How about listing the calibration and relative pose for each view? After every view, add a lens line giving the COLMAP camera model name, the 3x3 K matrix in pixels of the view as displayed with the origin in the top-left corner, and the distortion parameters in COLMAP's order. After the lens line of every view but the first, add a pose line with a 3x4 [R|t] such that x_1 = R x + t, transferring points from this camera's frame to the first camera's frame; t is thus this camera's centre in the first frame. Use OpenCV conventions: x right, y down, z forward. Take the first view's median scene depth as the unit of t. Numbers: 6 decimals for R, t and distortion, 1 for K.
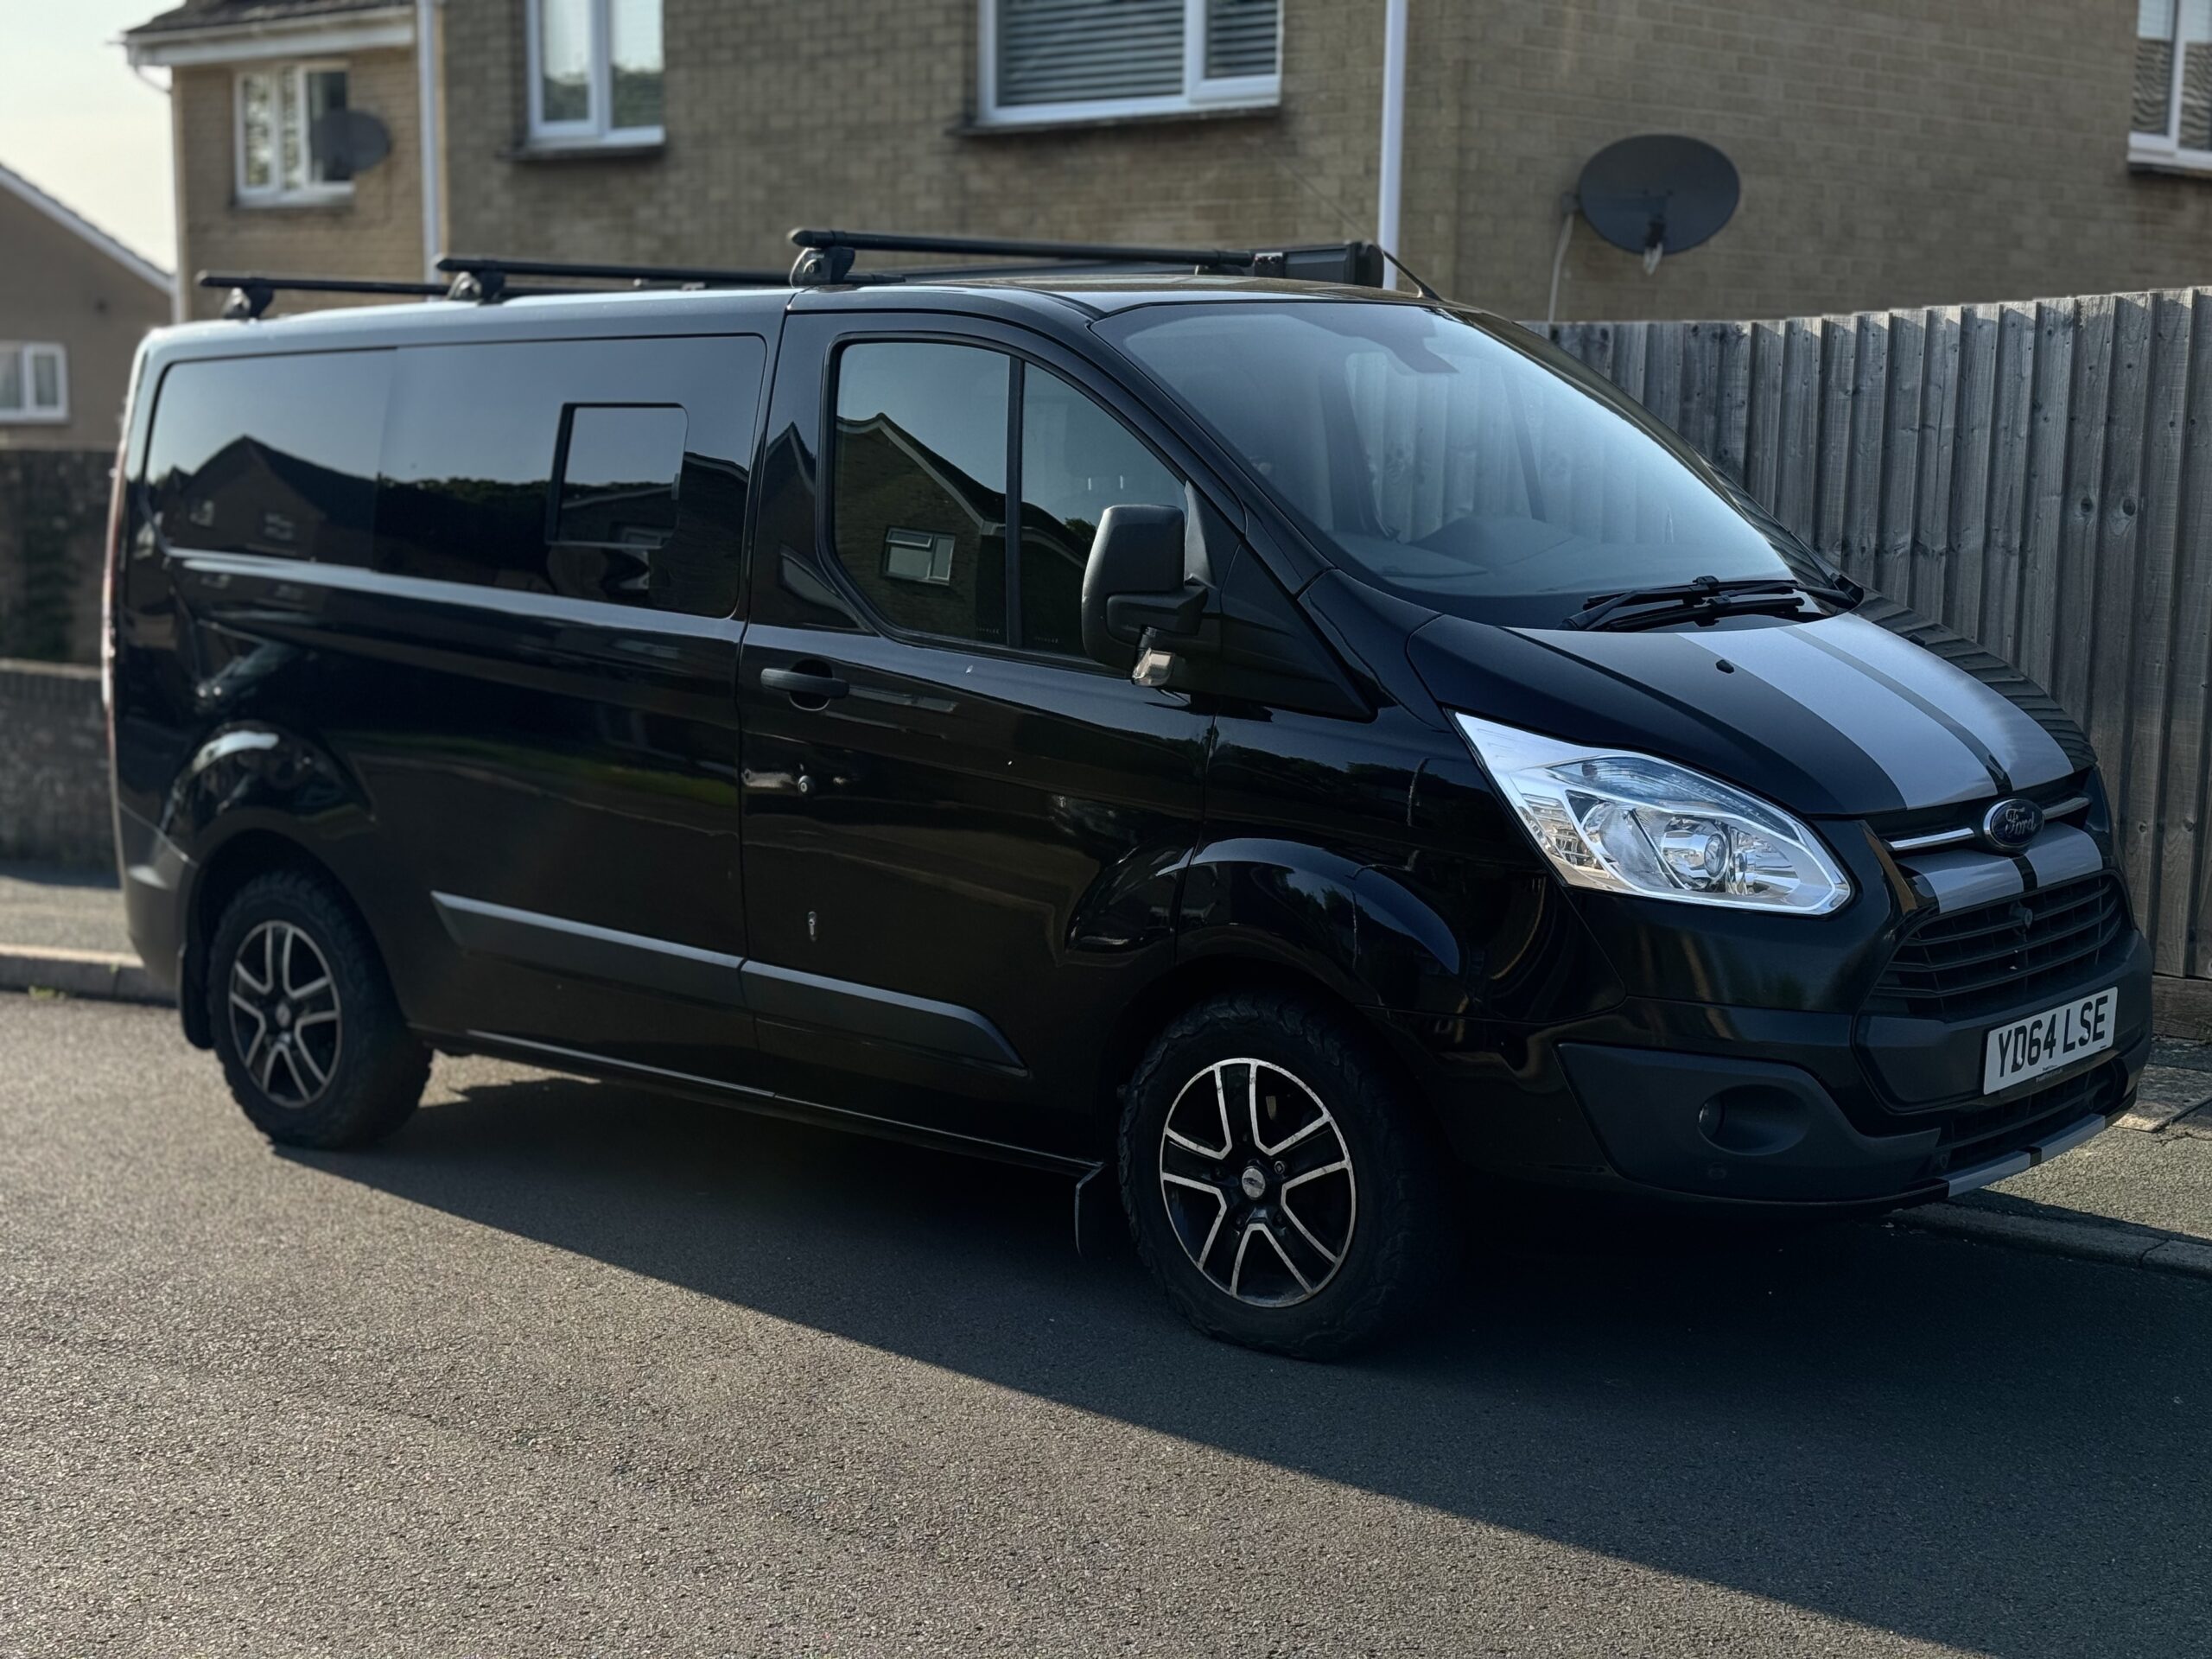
lens RADIAL K [[3148.7, 0, 1106.0], [0, 3148.7, 829.5], [0, 0, 1]] dist [0.145688, -0.047015]
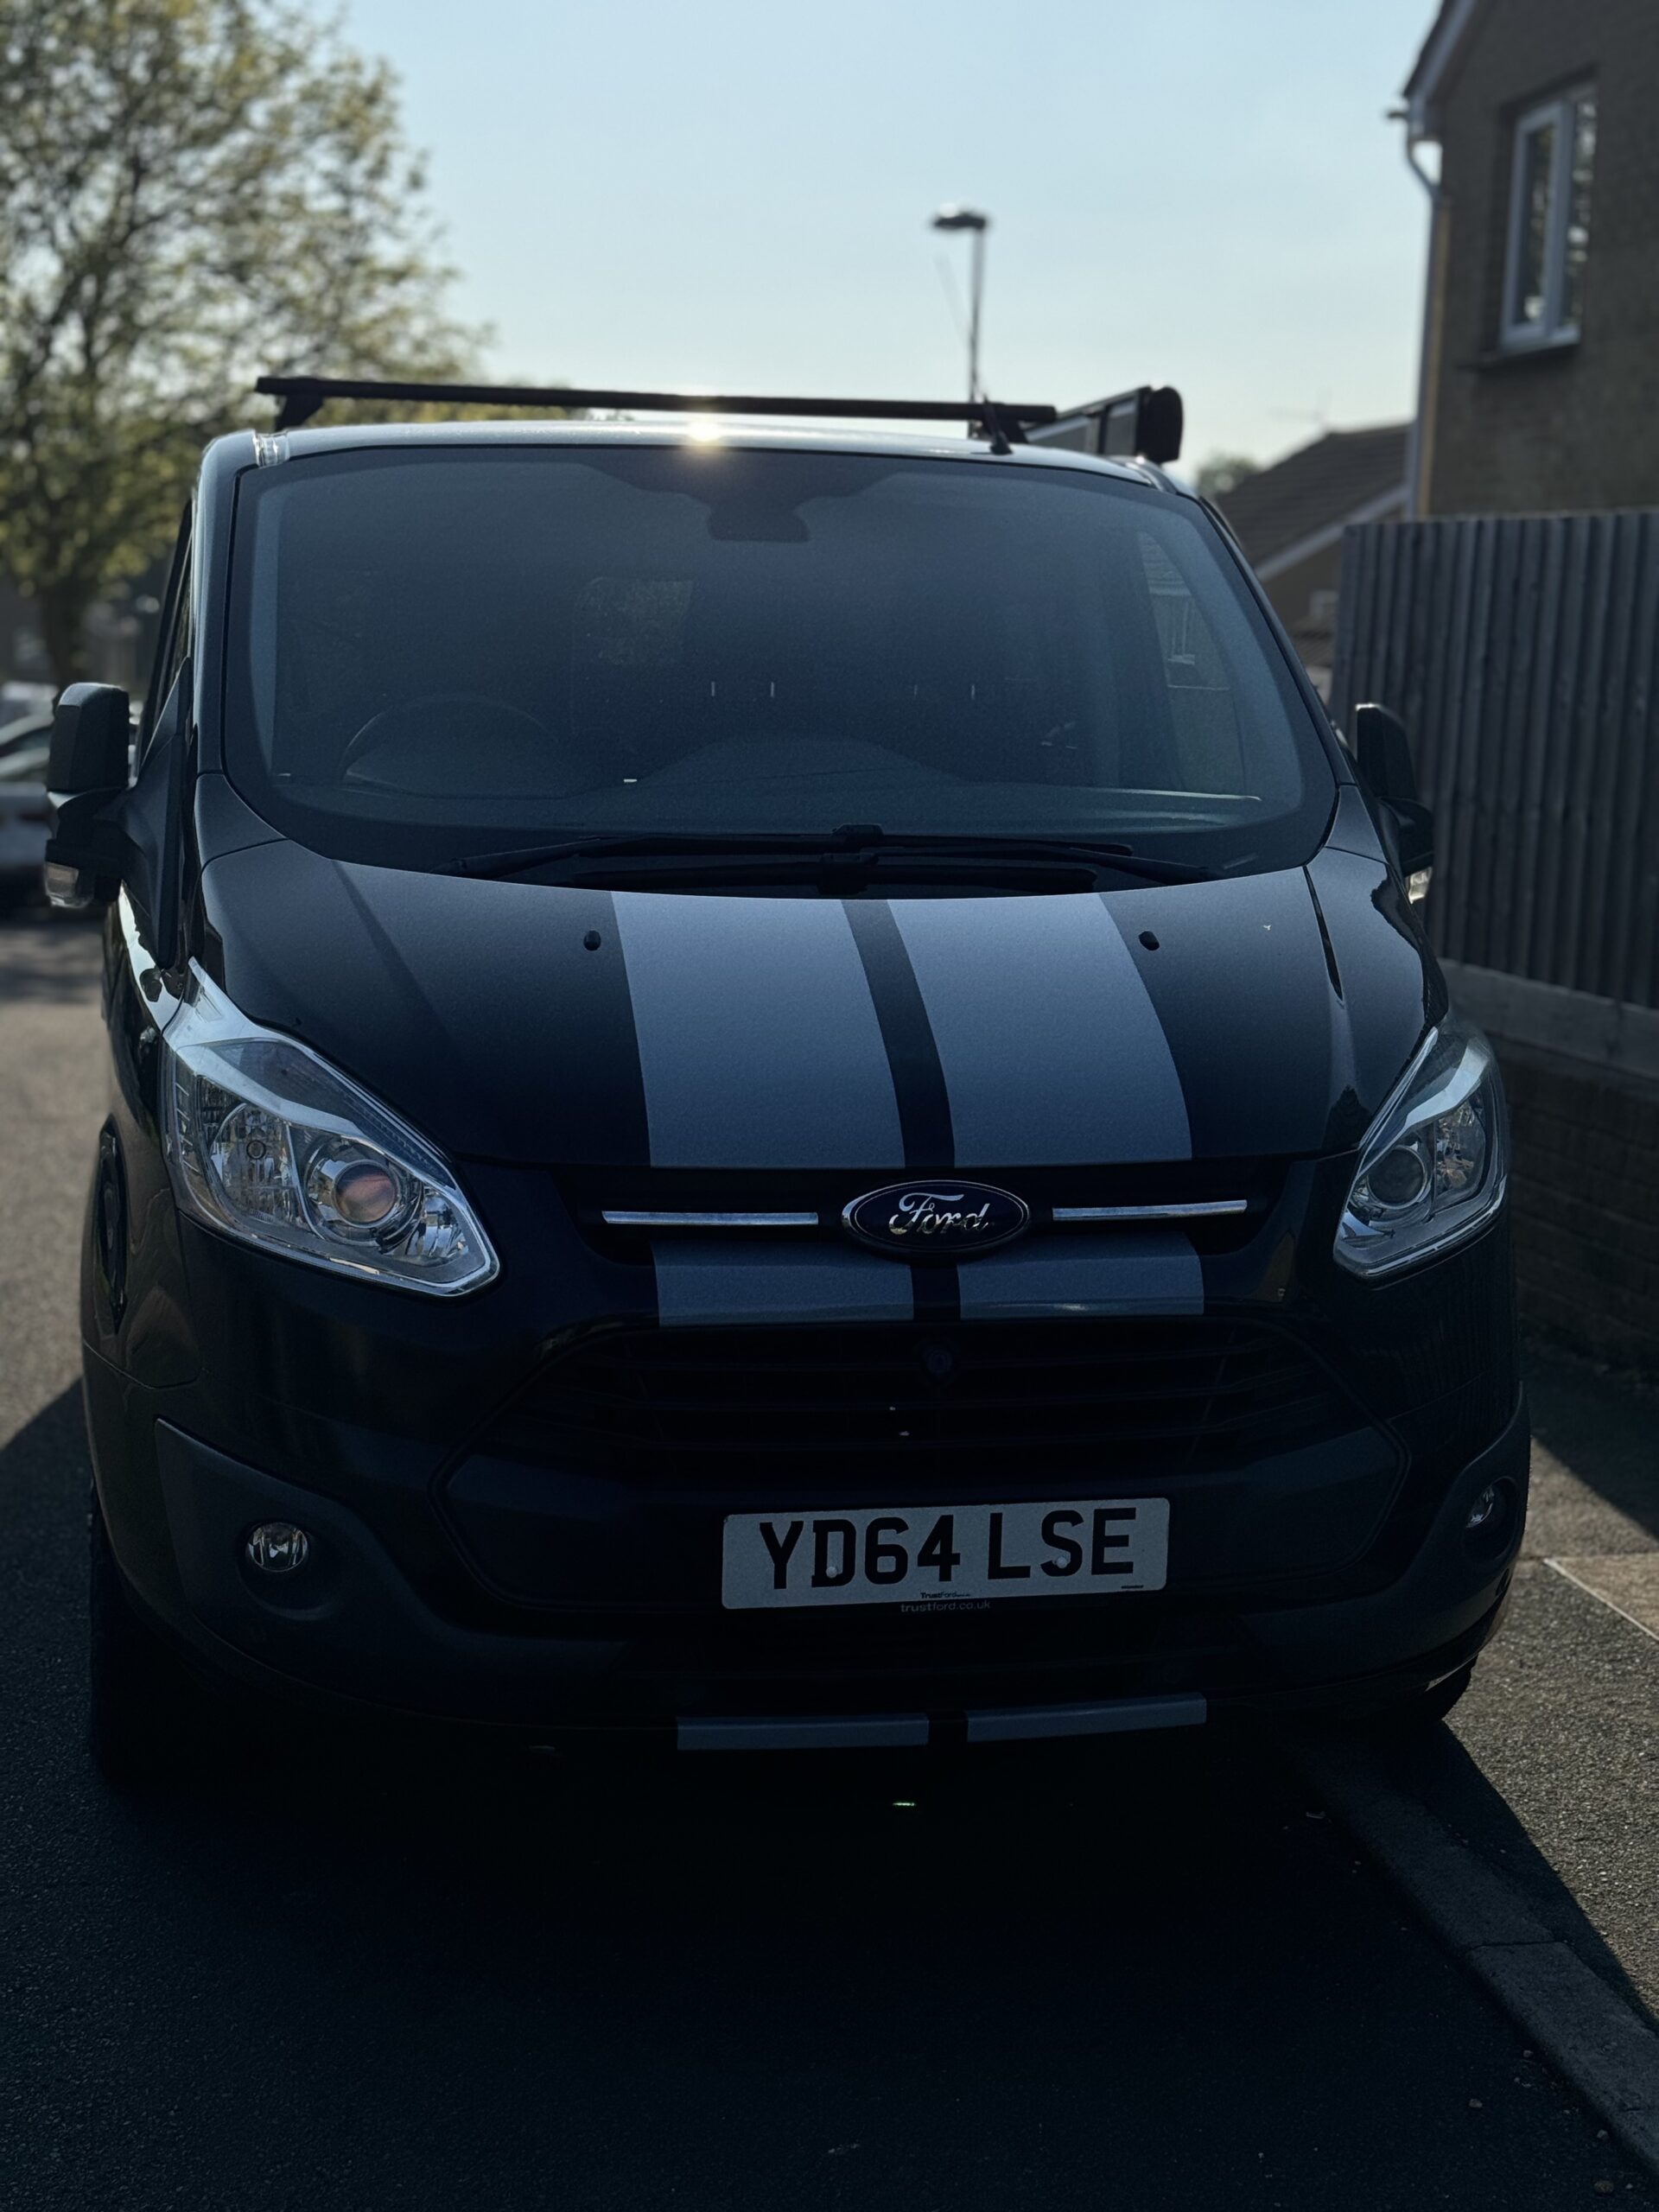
lens RADIAL K [[3148.7, 0, 829.5], [0, 3148.7, 1106.0], [0, 0, 1]] dist [0.145688, -0.047015]
pose [[0.791117, 0.112791, -0.601176, 0.649489], [-0.110762, 0.993019, 0.040551, -0.048326], [0.601553, 0.034506, 0.798087, 0.460349]]
